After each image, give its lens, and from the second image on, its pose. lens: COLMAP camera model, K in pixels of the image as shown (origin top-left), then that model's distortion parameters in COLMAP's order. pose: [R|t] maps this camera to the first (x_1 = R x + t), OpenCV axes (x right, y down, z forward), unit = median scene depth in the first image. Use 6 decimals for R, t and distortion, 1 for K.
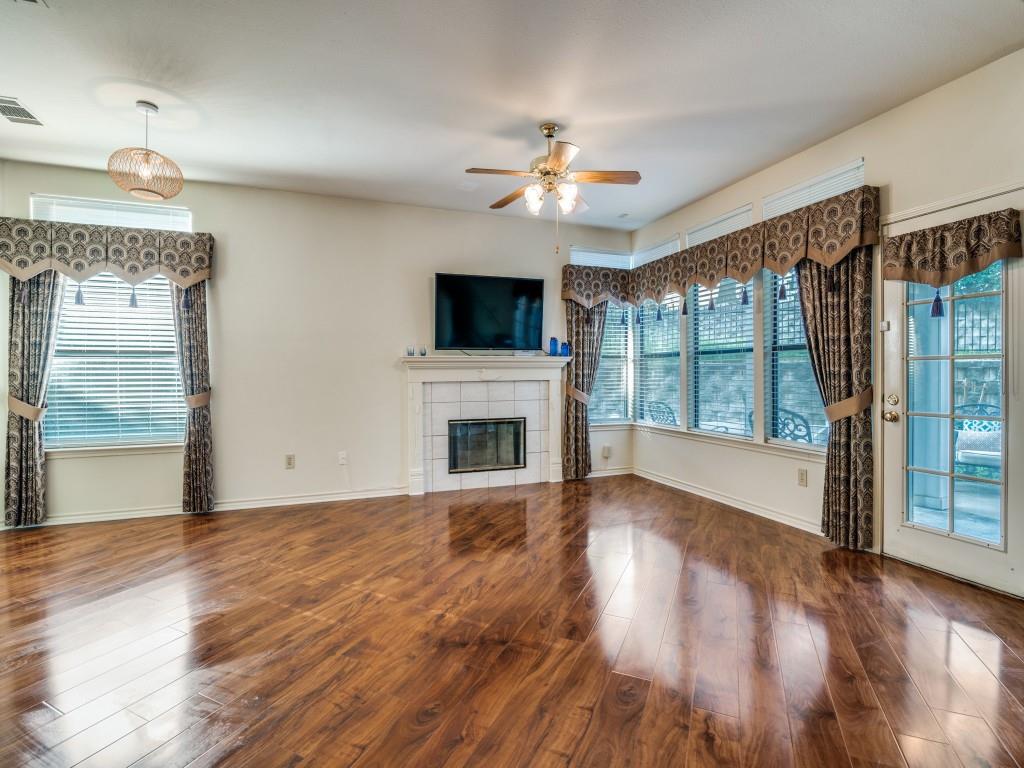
lens RADIAL K [[455.2, 0, 528.8], [0, 455.2, 383.7], [0, 0, 1]] dist [-0.025283, 0.000489]
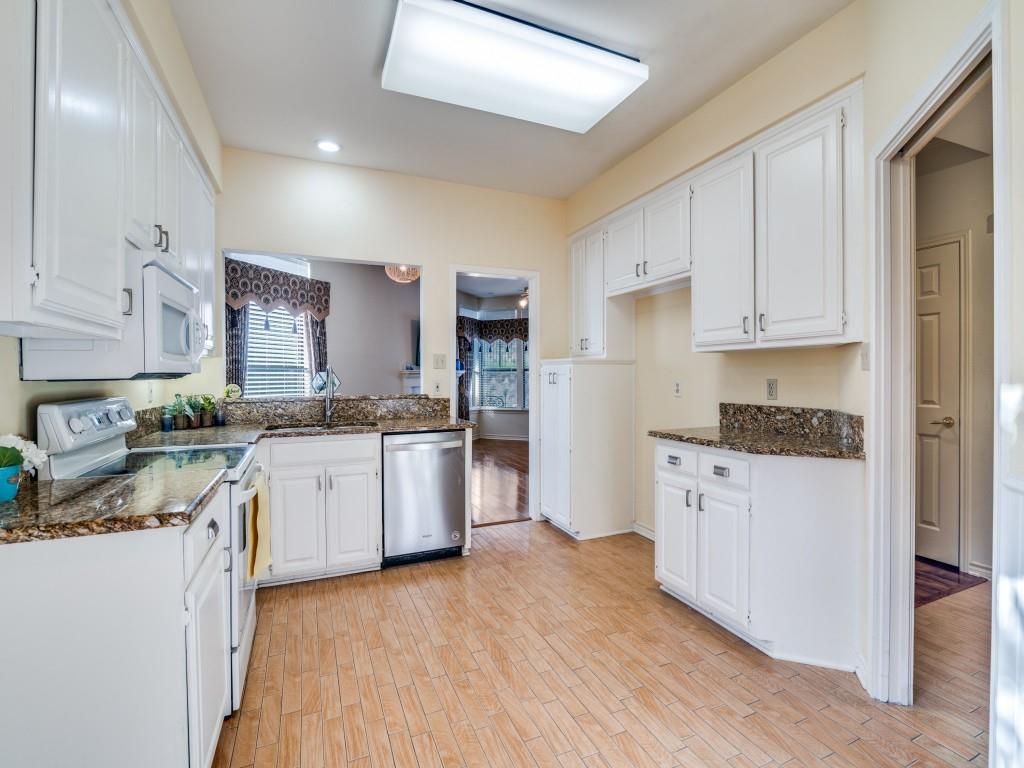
lens RADIAL K [[474.7, 0, 513.2], [0, 474.7, 380.2], [0, 0, 1]] dist [-0.018007, 0.000362]
pose [[0.665691, -0.006117, 0.746202, -1.130481], [0.013920, 0.999894, -0.004221, -0.013141], [-0.746098, 0.013197, 0.665706, -0.321085]]
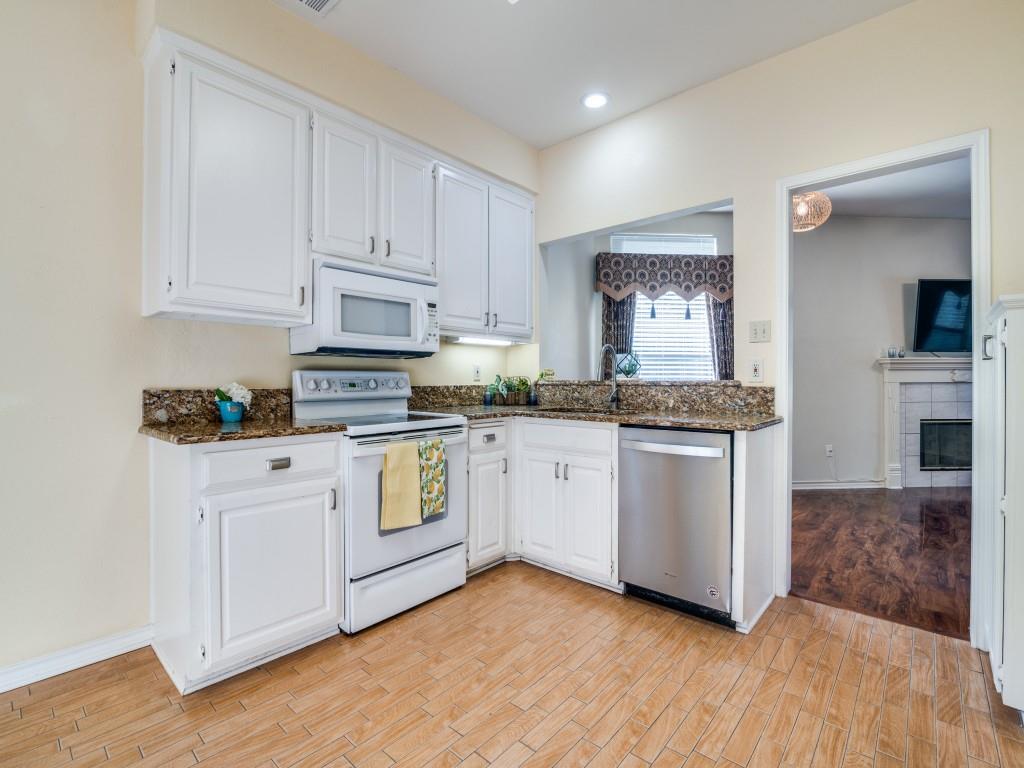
lens RADIAL K [[474.7, 0, 513.2], [0, 474.7, 380.2], [0, 0, 1]] dist [-0.018007, 0.000362]
pose [[0.956995, 0.003748, -0.290081, -0.726018], [-0.008839, 0.999829, -0.016243, 0.015861], [0.289971, 0.018109, 0.956864, -0.285631]]
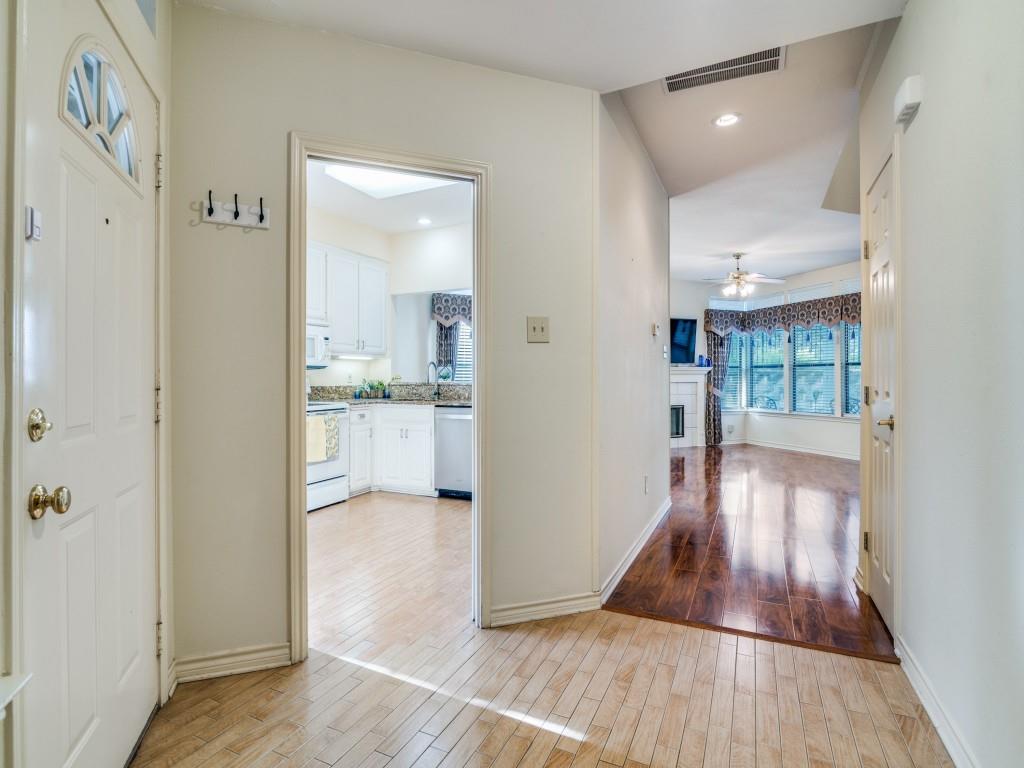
lens RADIAL K [[516.8, 0, 512.0], [0, 516.8, 384.0], [0, 0, 1]] dist [-0.018294, 0.000164]
pose [[0.999930, 0.002051, -0.011633, -0.593381], [-0.002183, 0.999933, -0.011356, 0.021422], [0.011609, 0.011380, 0.999868, -0.819142]]
